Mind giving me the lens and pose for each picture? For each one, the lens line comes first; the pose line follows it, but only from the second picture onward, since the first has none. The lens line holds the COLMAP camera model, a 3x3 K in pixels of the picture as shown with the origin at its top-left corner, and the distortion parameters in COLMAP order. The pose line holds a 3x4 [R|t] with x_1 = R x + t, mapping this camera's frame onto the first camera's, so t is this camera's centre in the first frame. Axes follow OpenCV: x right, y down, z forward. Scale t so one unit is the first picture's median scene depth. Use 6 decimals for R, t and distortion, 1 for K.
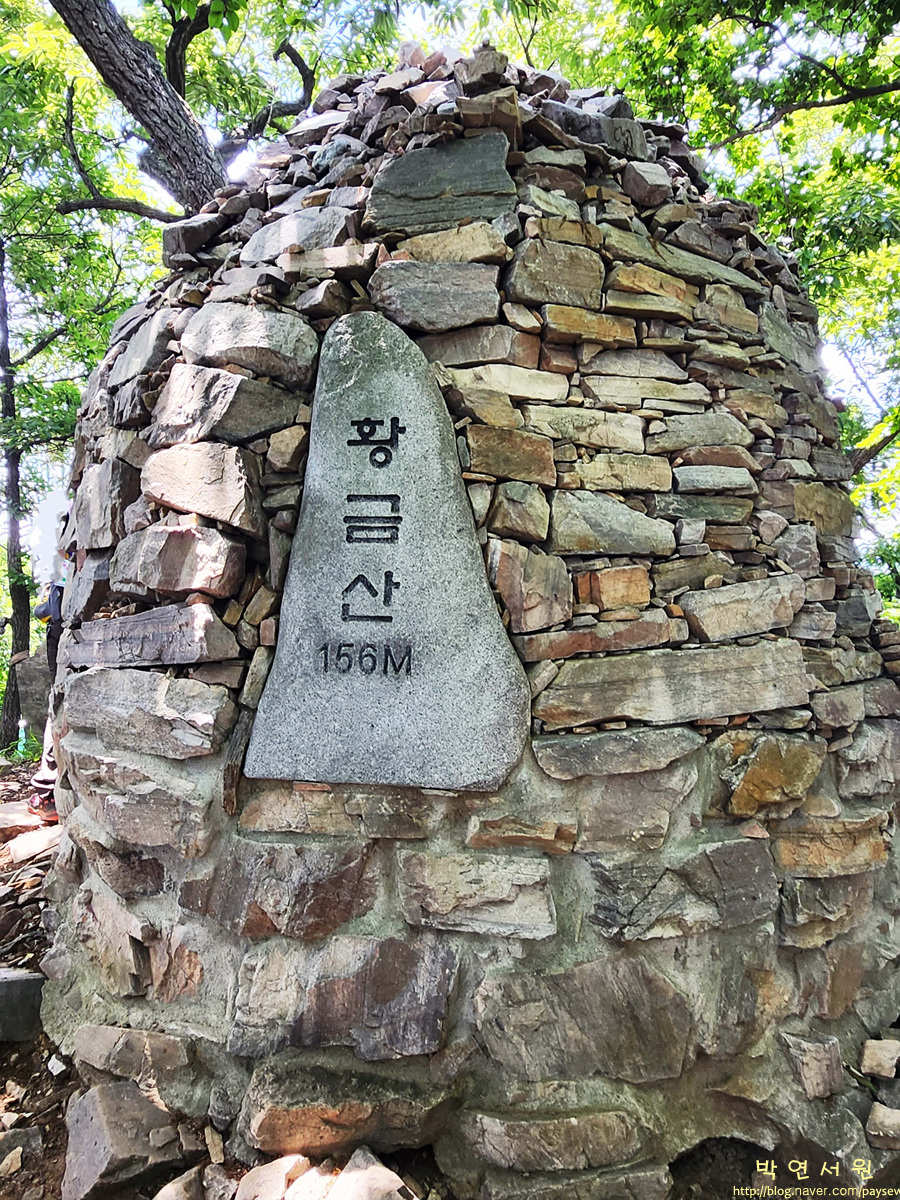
lens RADIAL K [[826.8, 0, 450.2], [0, 826.8, 620.7], [0, 0, 1]] dist [-0.018299, 0.001472]
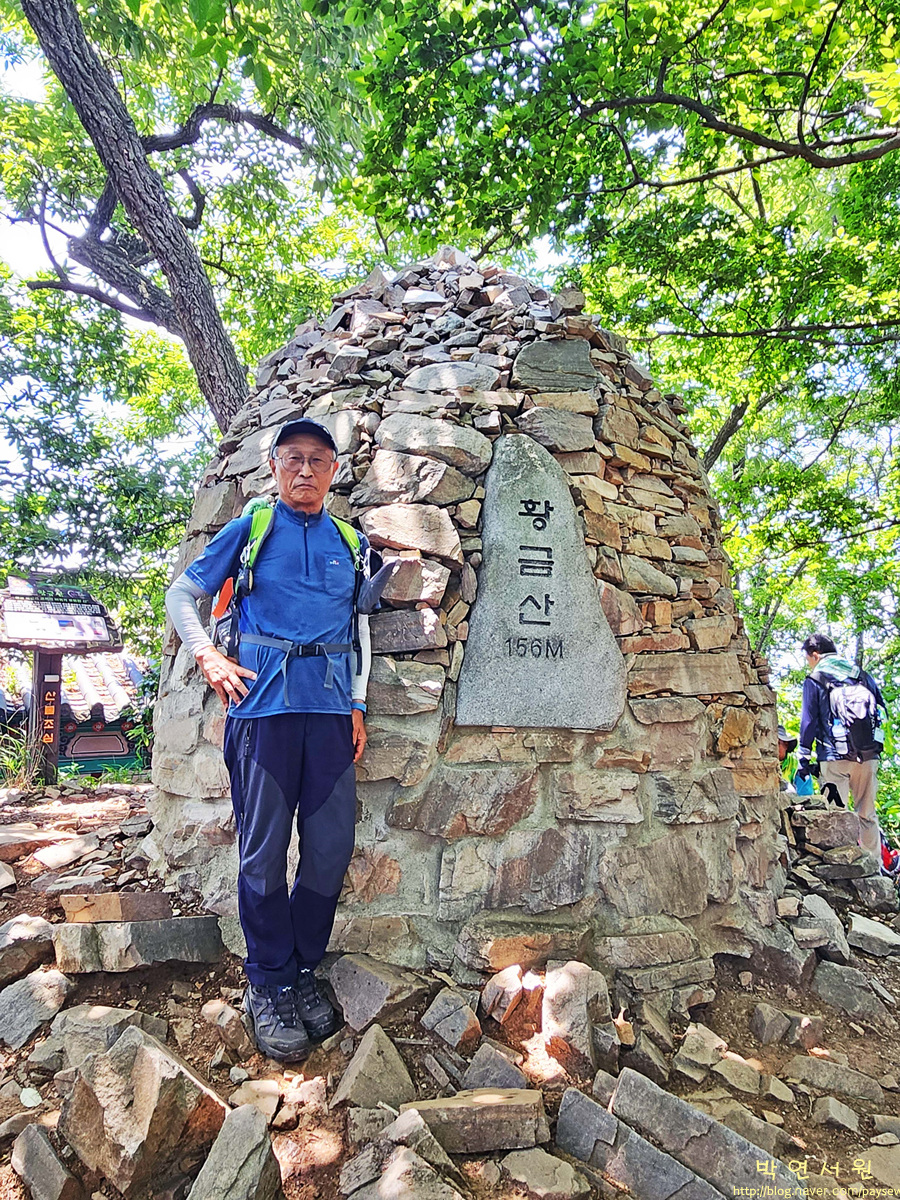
lens RADIAL K [[826.8, 0, 450.2], [0, 826.8, 620.7], [0, 0, 1]] dist [-0.018299, 0.001472]
pose [[0.938156, 0.047294, 0.342968, -0.783336], [-0.005482, 0.992531, -0.121872, 0.184401], [-0.346170, 0.112454, 0.931408, -0.414780]]
